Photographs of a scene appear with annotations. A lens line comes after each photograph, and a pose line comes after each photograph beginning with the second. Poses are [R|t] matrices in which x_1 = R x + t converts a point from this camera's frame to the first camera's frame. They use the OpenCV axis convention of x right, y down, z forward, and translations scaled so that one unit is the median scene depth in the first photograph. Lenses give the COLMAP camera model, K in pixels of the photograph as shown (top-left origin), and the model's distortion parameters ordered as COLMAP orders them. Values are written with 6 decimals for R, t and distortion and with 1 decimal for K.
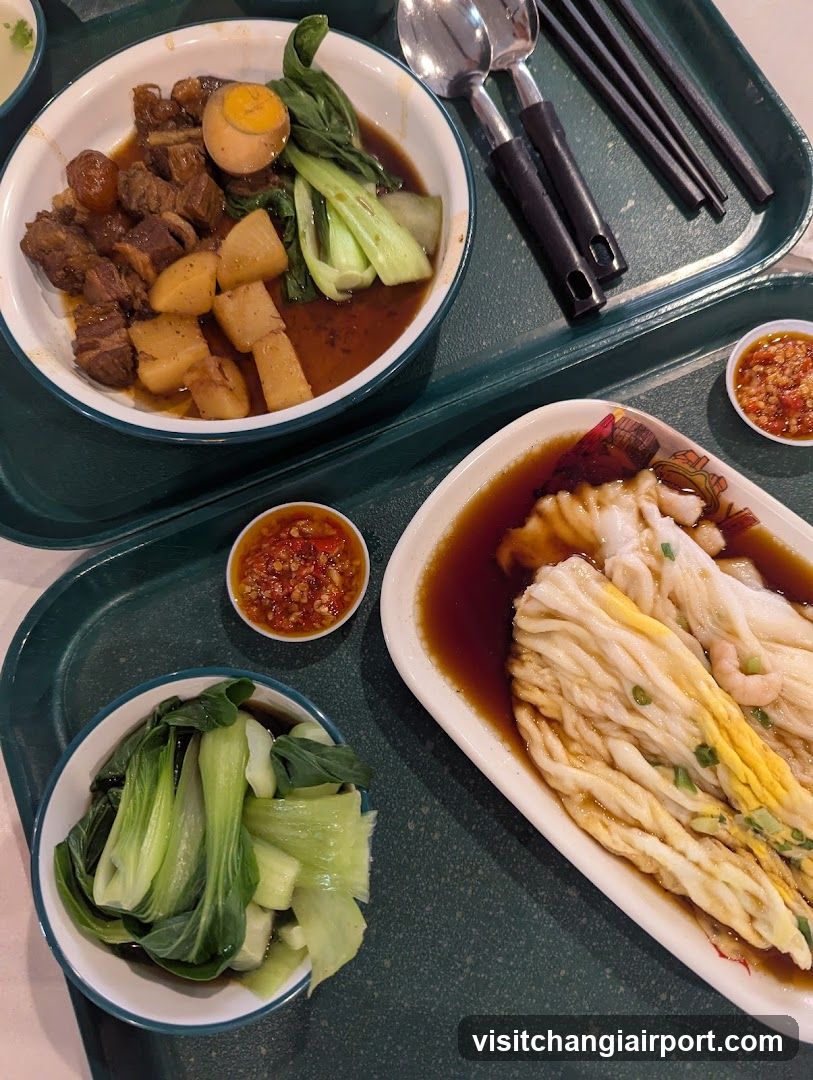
lens RADIAL K [[831.2, 0, 406.1], [0, 831.2, 540.8], [0, 0, 1]] dist [0.024345, -0.012848]
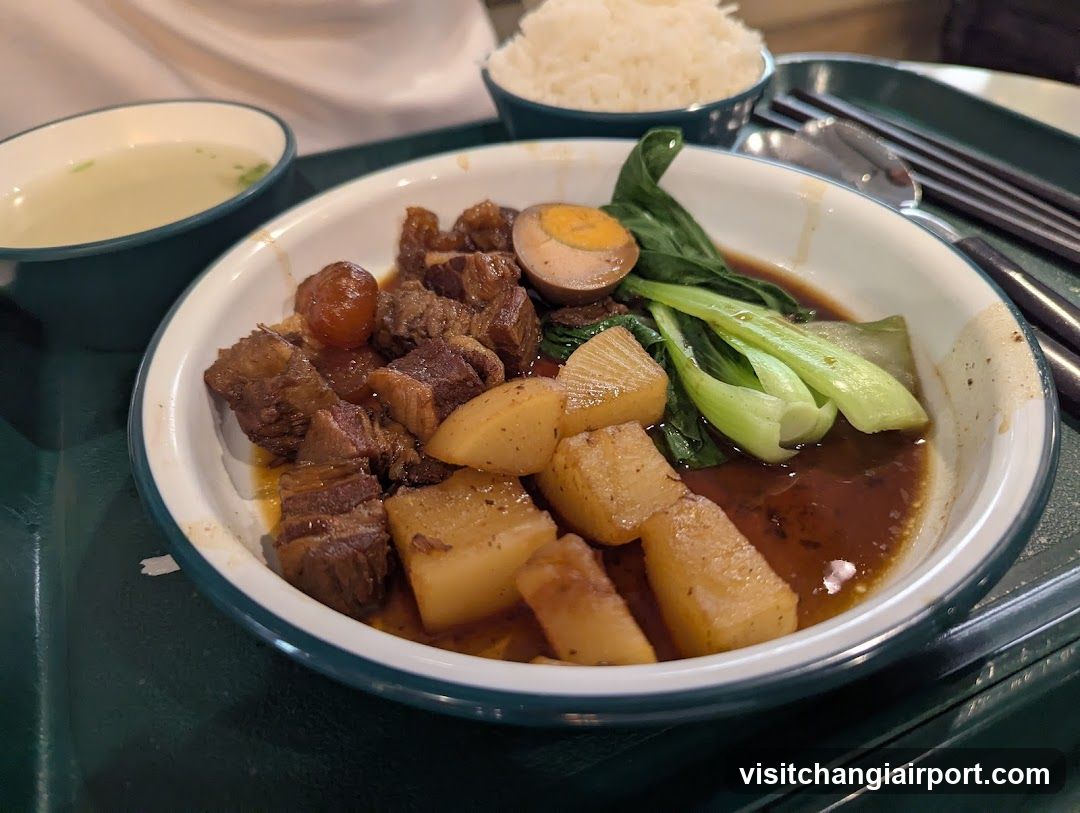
lens RADIAL K [[831.2, 0, 541.1], [0, 831.2, 407.4], [0, 0, 1]] dist [0.024345, -0.012848]
pose [[0.999547, 0.005840, 0.029527, -0.247269], [0.010363, 0.854251, -0.519757, -0.036301], [-0.028259, 0.519828, 0.853804, 0.518310]]
